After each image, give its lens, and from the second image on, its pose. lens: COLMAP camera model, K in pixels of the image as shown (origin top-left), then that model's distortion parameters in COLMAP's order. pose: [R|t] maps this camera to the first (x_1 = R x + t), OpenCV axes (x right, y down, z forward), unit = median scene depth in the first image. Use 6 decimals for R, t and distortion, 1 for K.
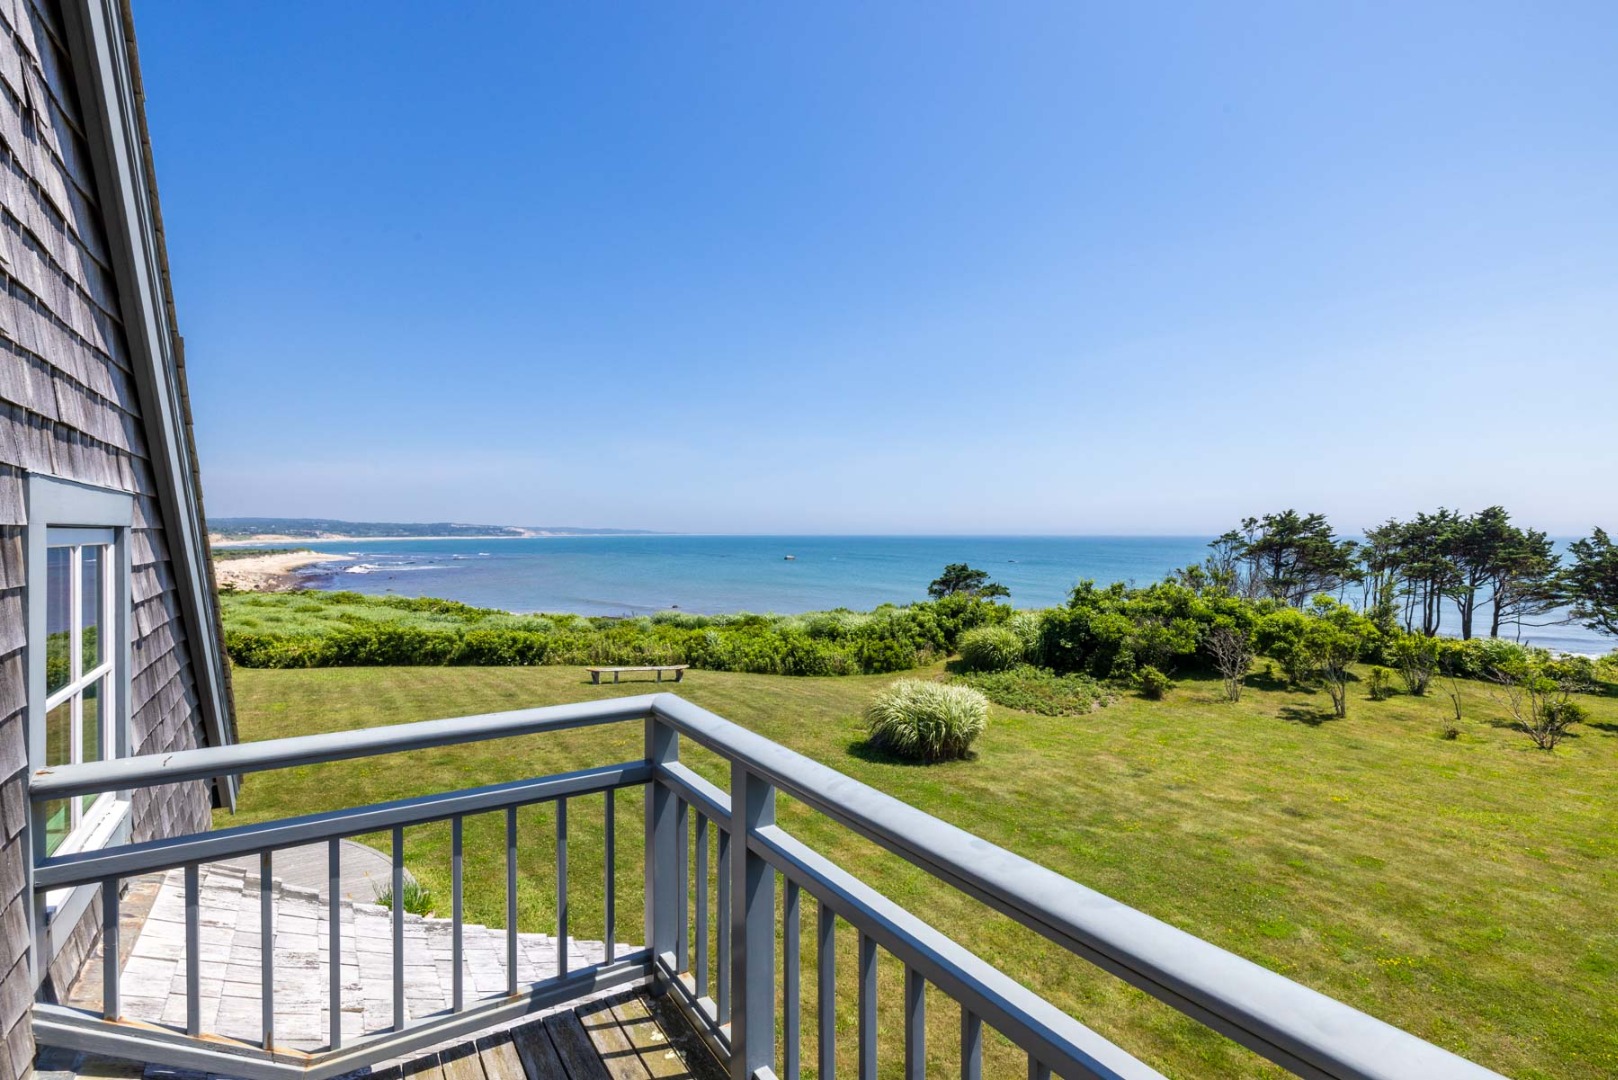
lens RADIAL K [[799.9, 0, 815.3], [0, 799.9, 545.0], [0, 0, 1]] dist [-0.000103, -0.000296]
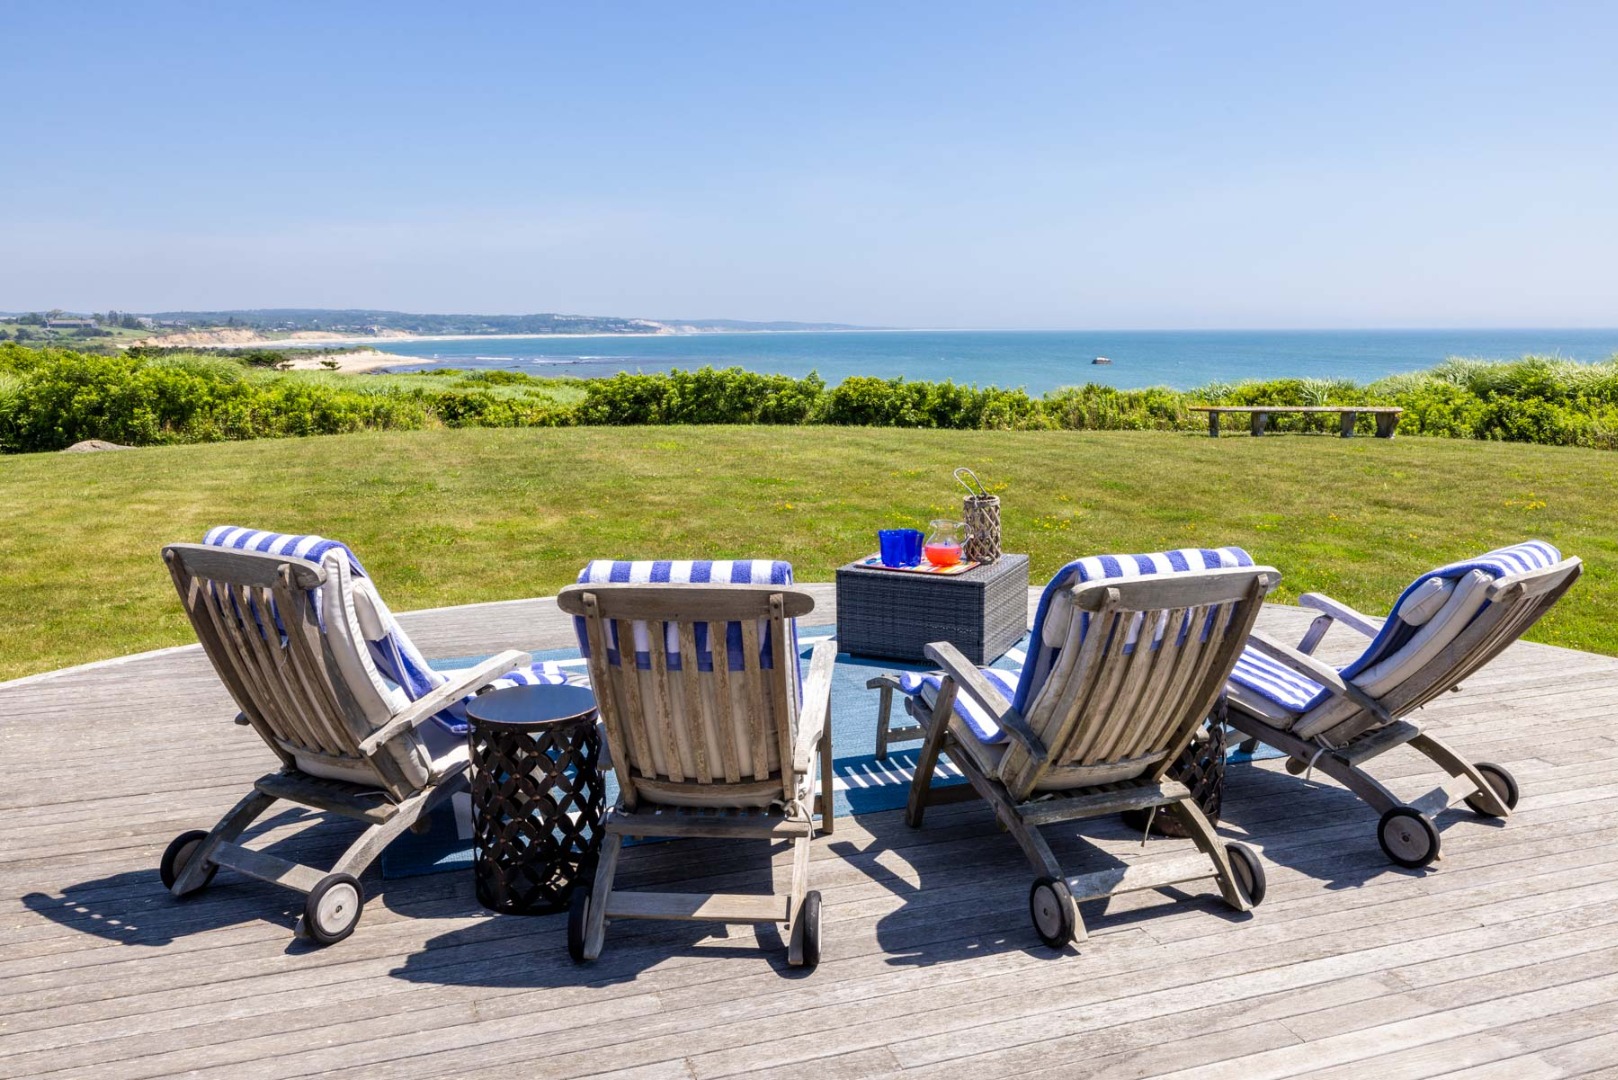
lens RADIAL K [[1288.0, 0, 803.3], [0, 1288.0, 543.9], [0, 0, 1]] dist [0.008738, -0.002211]
pose [[0.971539, 0.035113, -0.234264, -0.293464], [0.000605, 0.988582, 0.150683, 0.105542], [0.236880, -0.146536, 0.960424, 0.161469]]
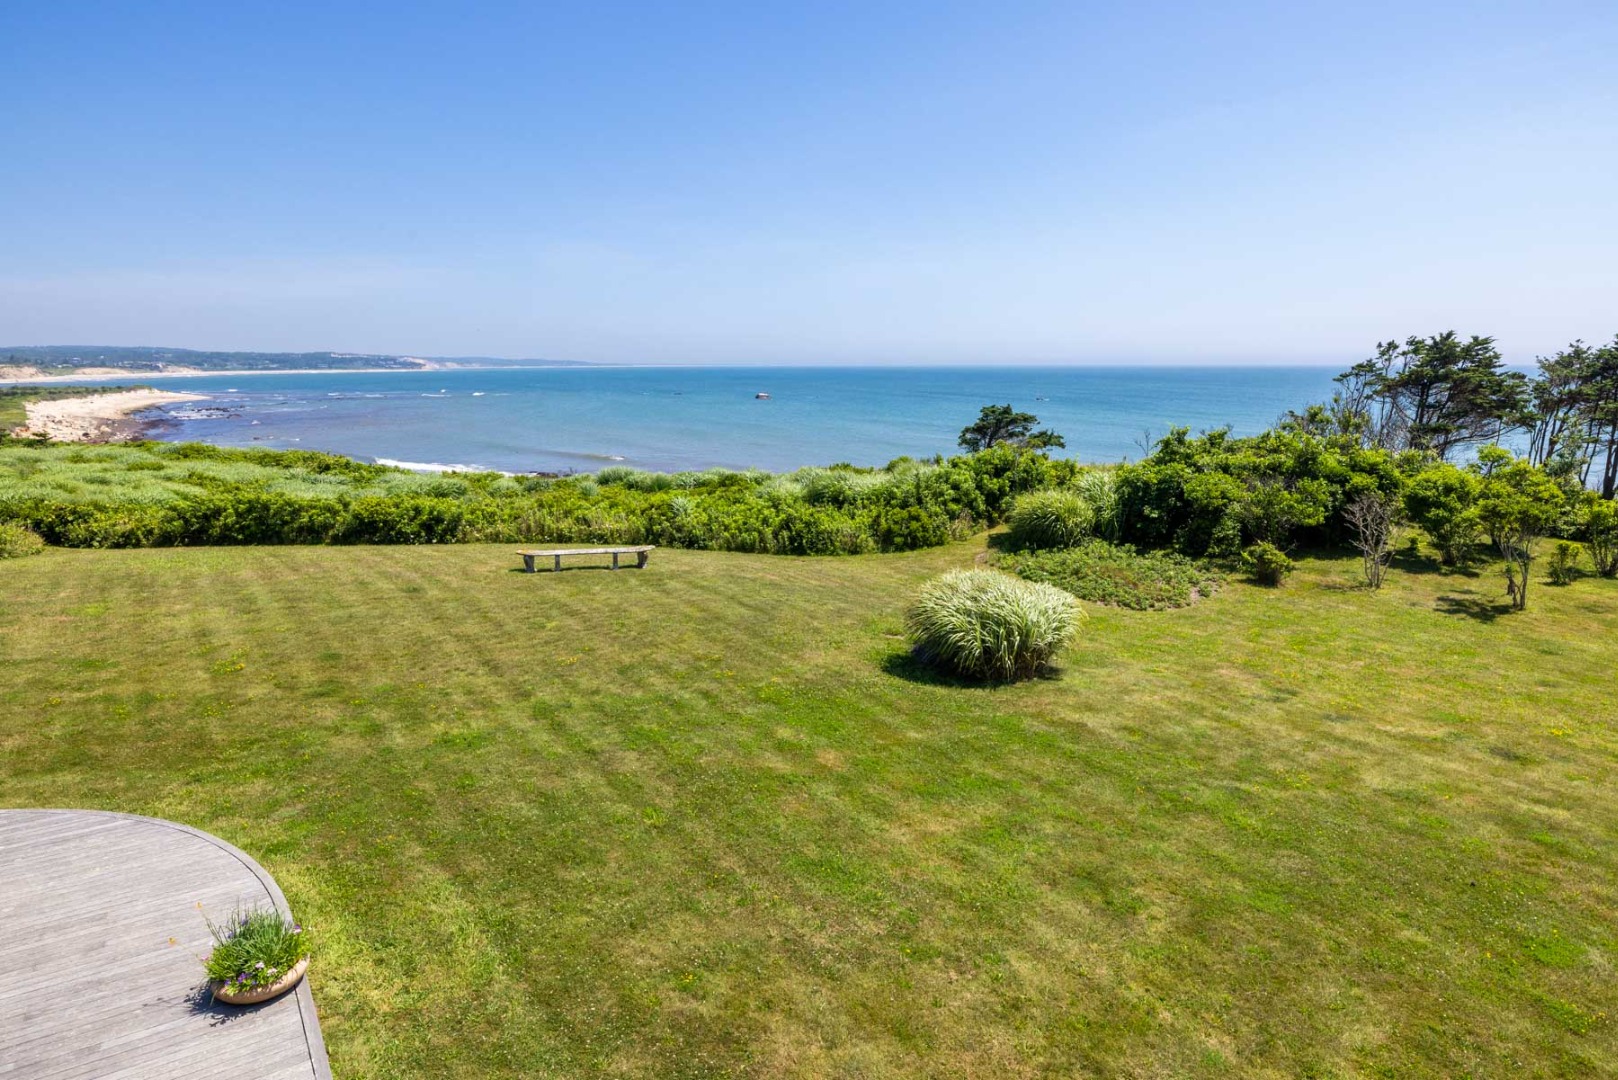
lens RADIAL K [[992.6, 0, 808.4], [0, 992.6, 535.8], [0, 0, 1]] dist [0.000916, 0.002995]
pose [[0.999888, -0.005165, 0.014063, -0.025522], [0.002909, 0.987765, 0.155923, -0.001884], [-0.014696, -0.155864, 0.987669, 0.080454]]
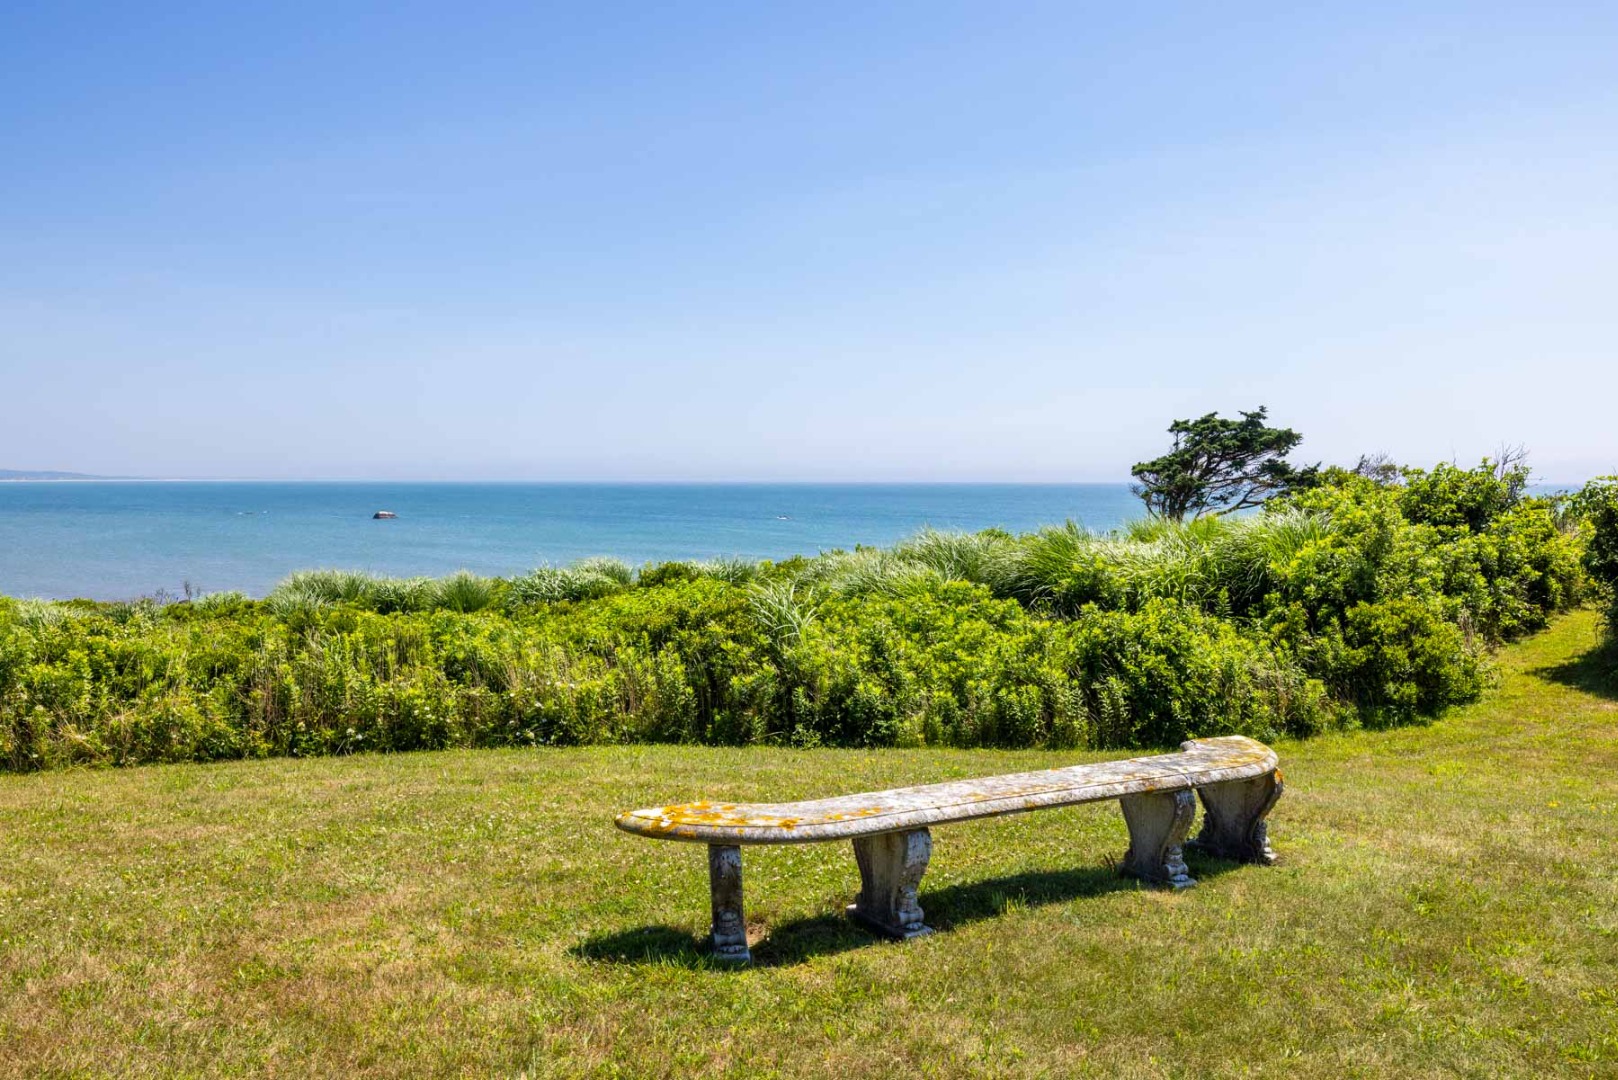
lens RADIAL K [[1288.0, 0, 812.7], [0, 1288.0, 543.2], [0, 0, 1]] dist [0.008738, -0.002211]
pose [[0.955431, -0.013048, 0.294927, -0.279937], [0.002634, 0.999360, 0.035682, 0.096214], [-0.295204, -0.033315, 0.954853, 0.739854]]
